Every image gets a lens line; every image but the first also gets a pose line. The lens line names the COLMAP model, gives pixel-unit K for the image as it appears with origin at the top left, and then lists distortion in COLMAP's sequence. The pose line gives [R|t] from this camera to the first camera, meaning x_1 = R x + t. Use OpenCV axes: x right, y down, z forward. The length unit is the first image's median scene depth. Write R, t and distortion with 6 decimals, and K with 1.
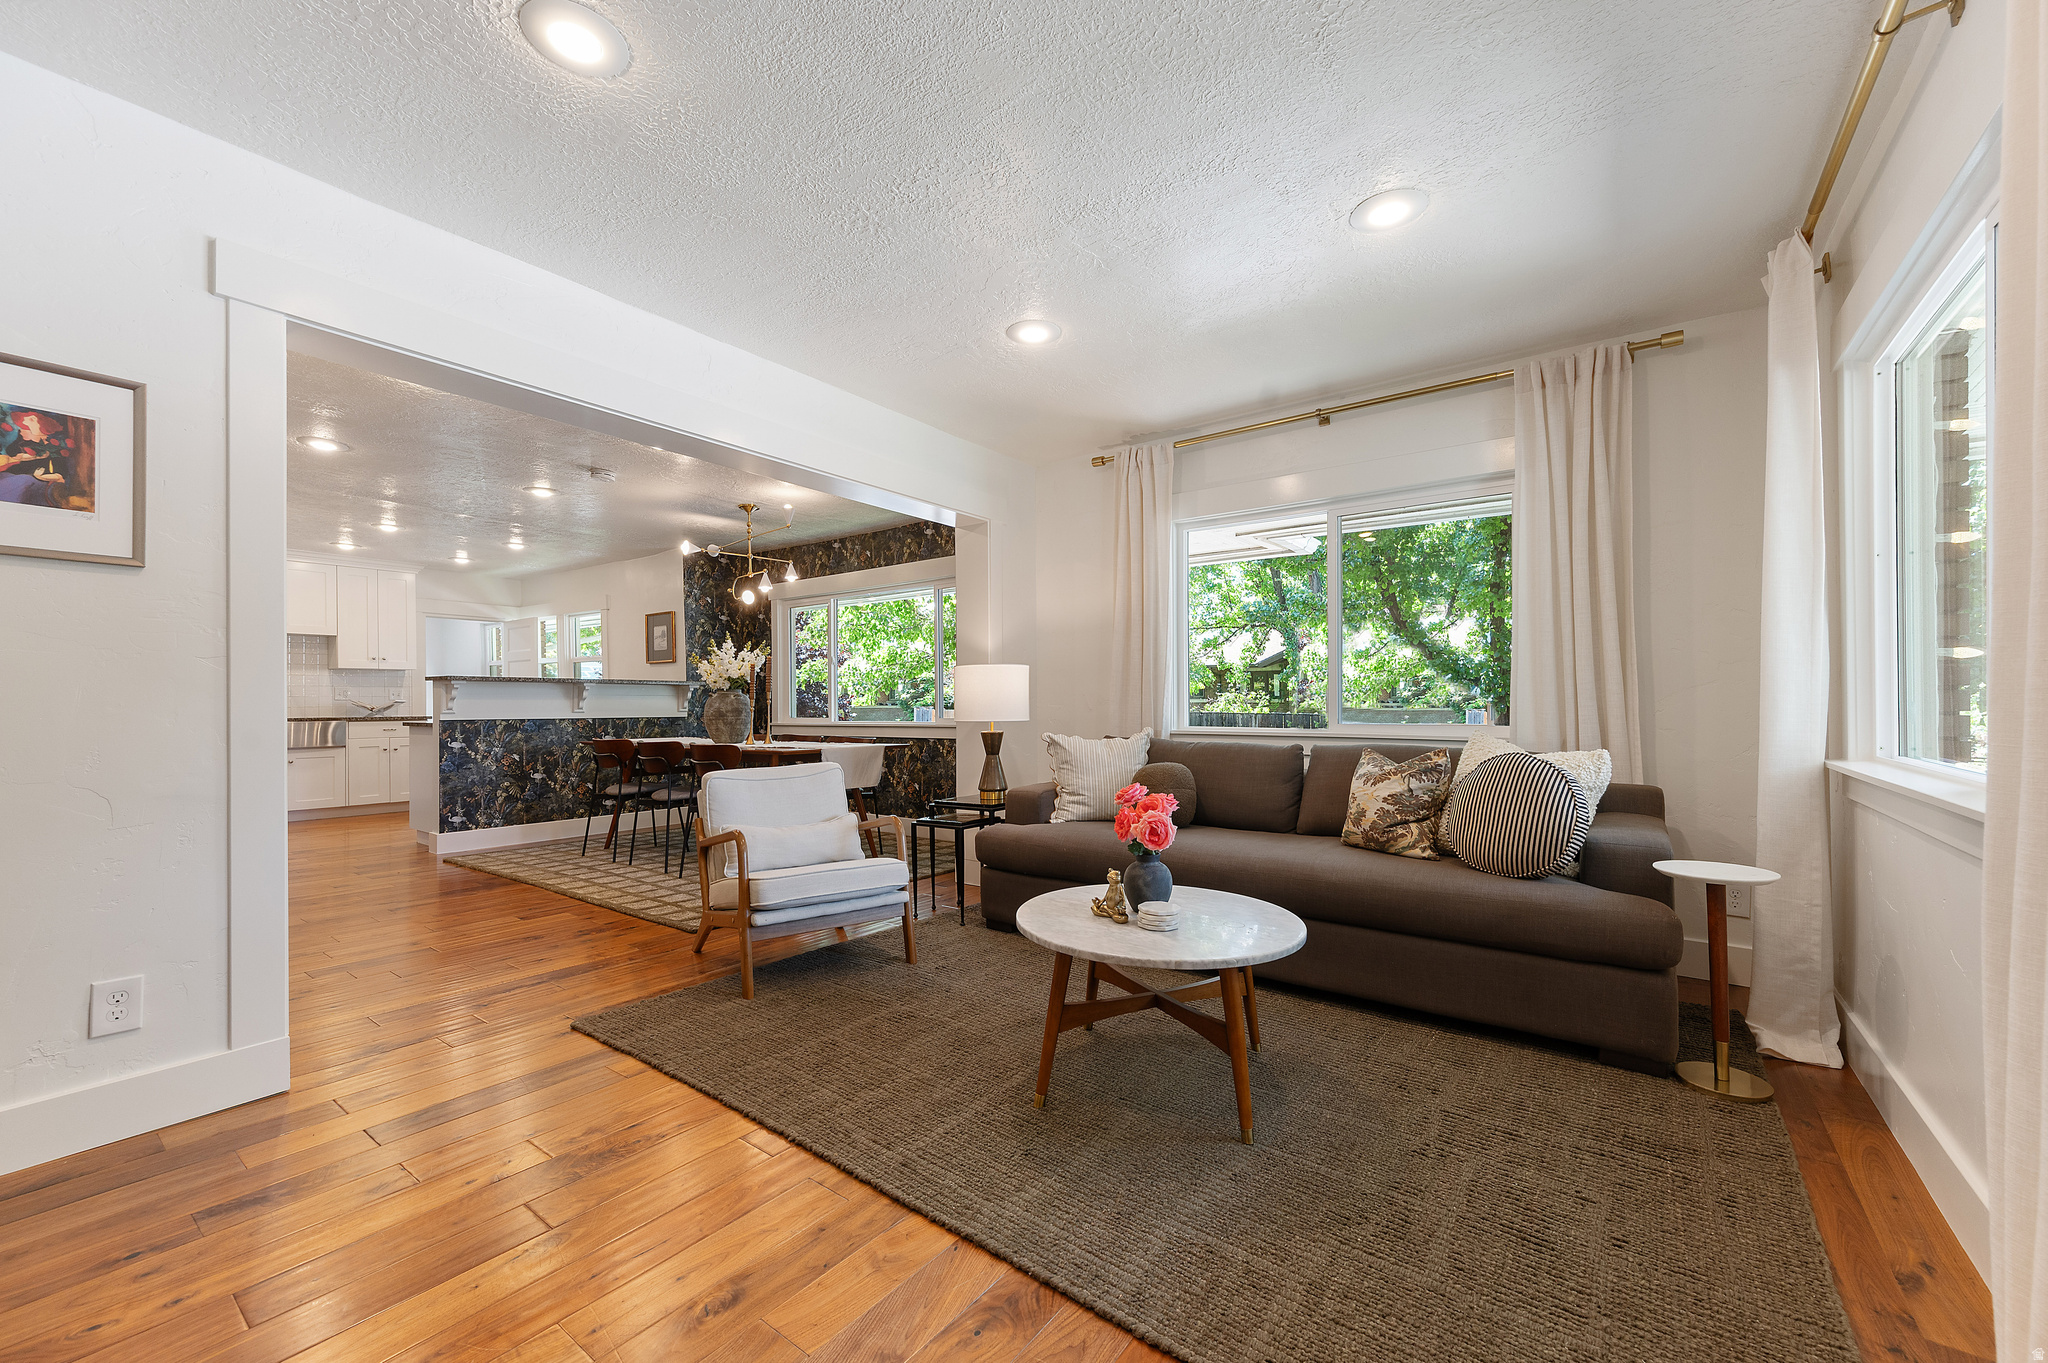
lens RADIAL K [[794.4, 0, 1031.5], [0, 794.4, 699.0], [0, 0, 1]] dist [0.001177, 0.000015]
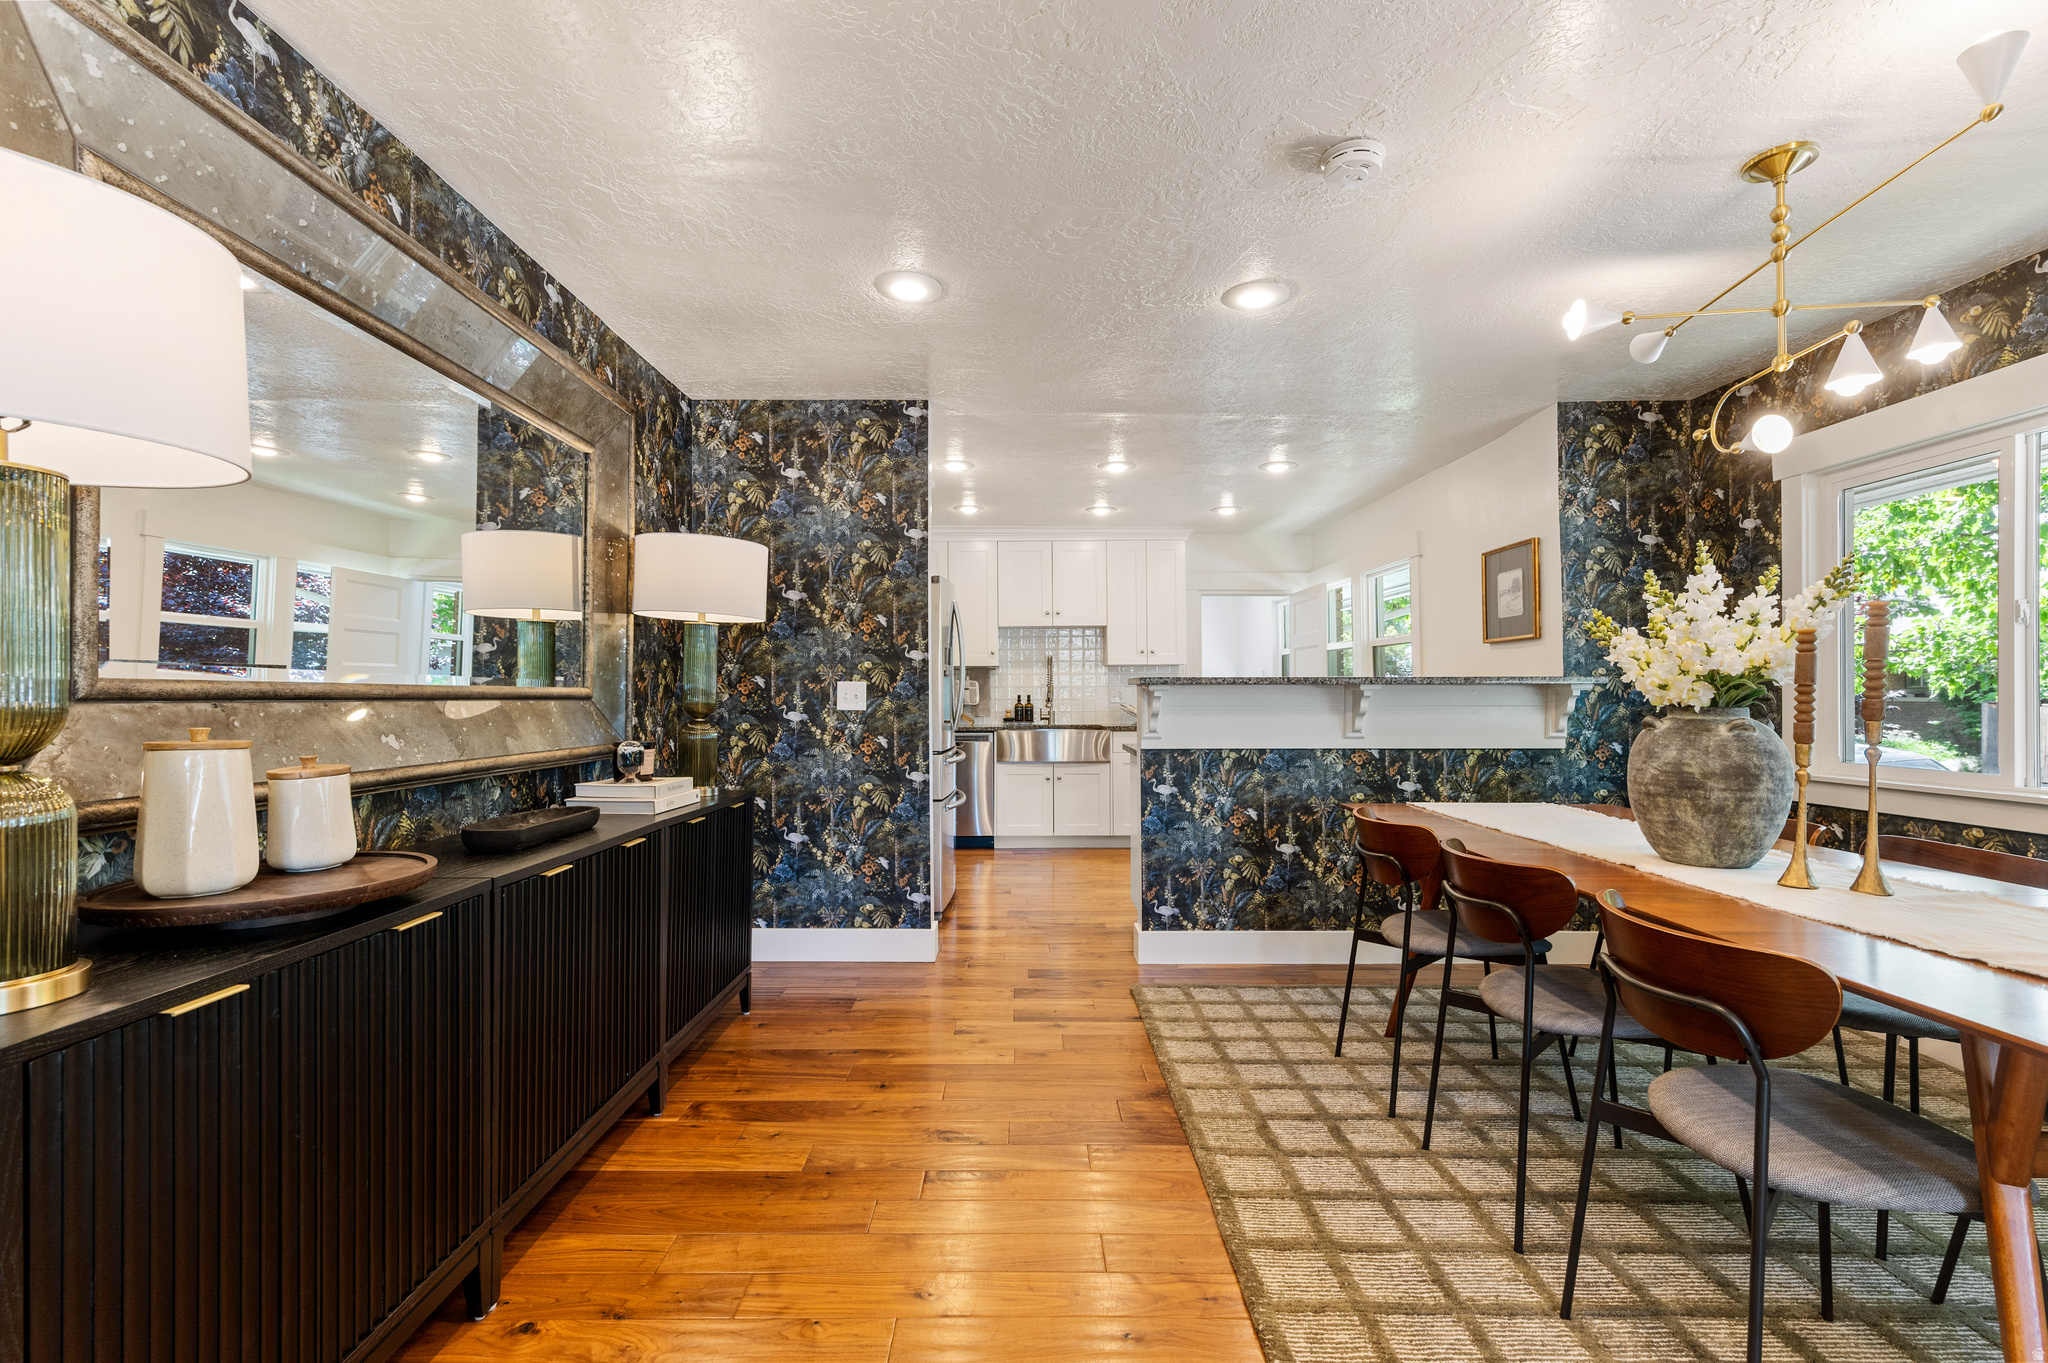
lens RADIAL K [[901.7, 0, 1024.4], [0, 901.7, 695.1], [0, 0, 1]] dist [0.007199, -0.000659]
pose [[0.593030, 0.004087, -0.805170, -0.211465], [0.004528, 0.999954, 0.008410, -0.019518], [0.805167, -0.008634, 0.592985, 0.464181]]
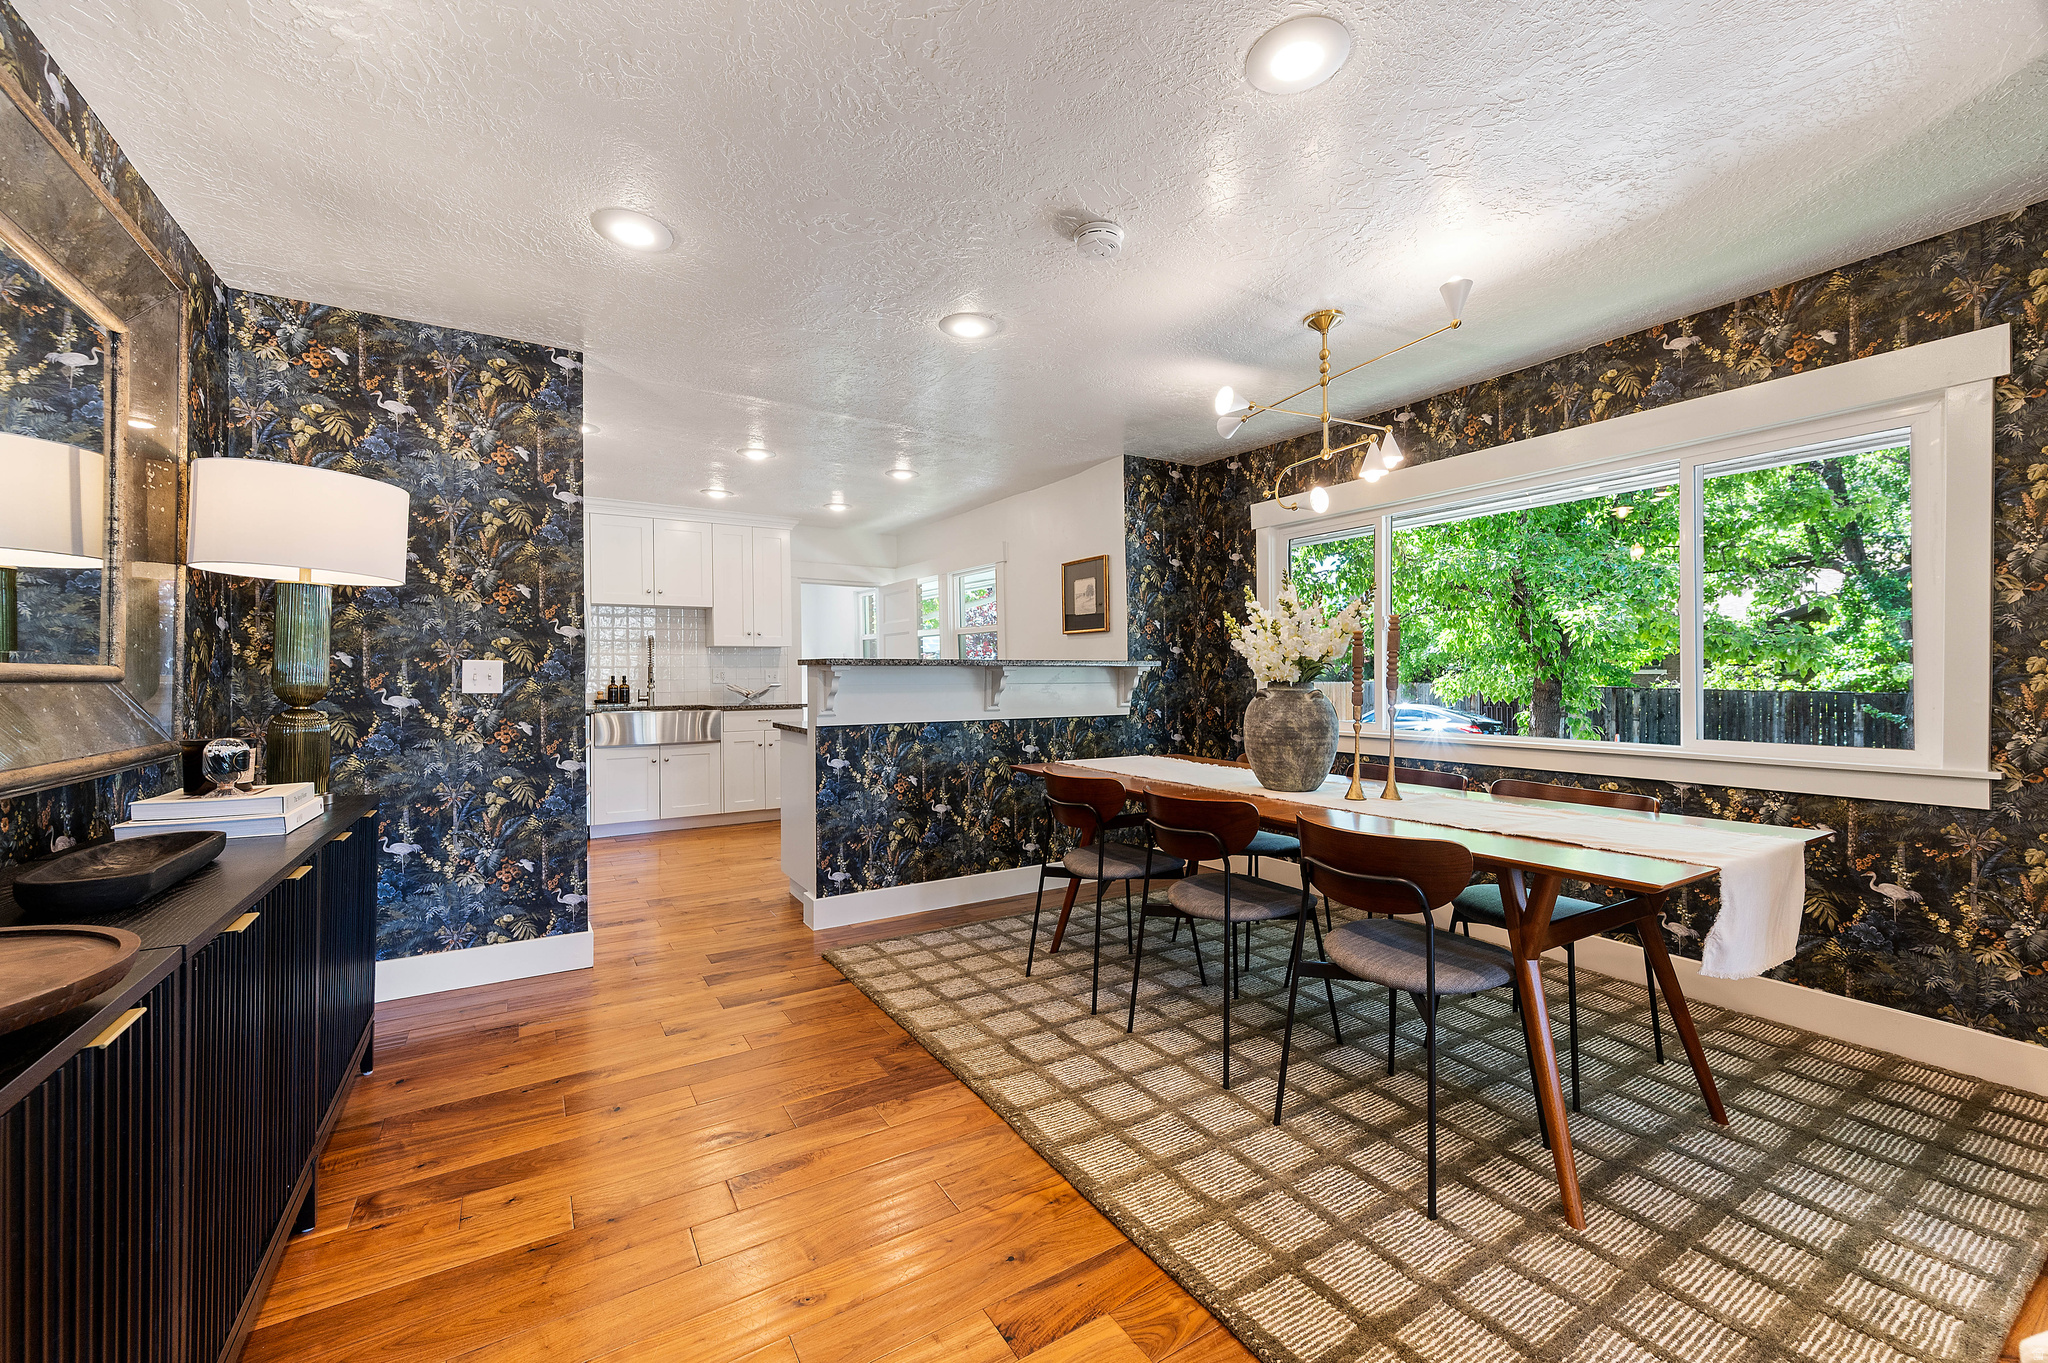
lens RADIAL K [[809.3, 0, 1033.0], [0, 809.3, 674.2], [0, 0, 1]] dist [0.002336, -0.000175]
pose [[0.930181, 0.001643, -0.367098, -0.304378], [0.001574, 0.999963, 0.008463, -0.019310], [0.367099, -0.008450, 0.930144, 0.406561]]
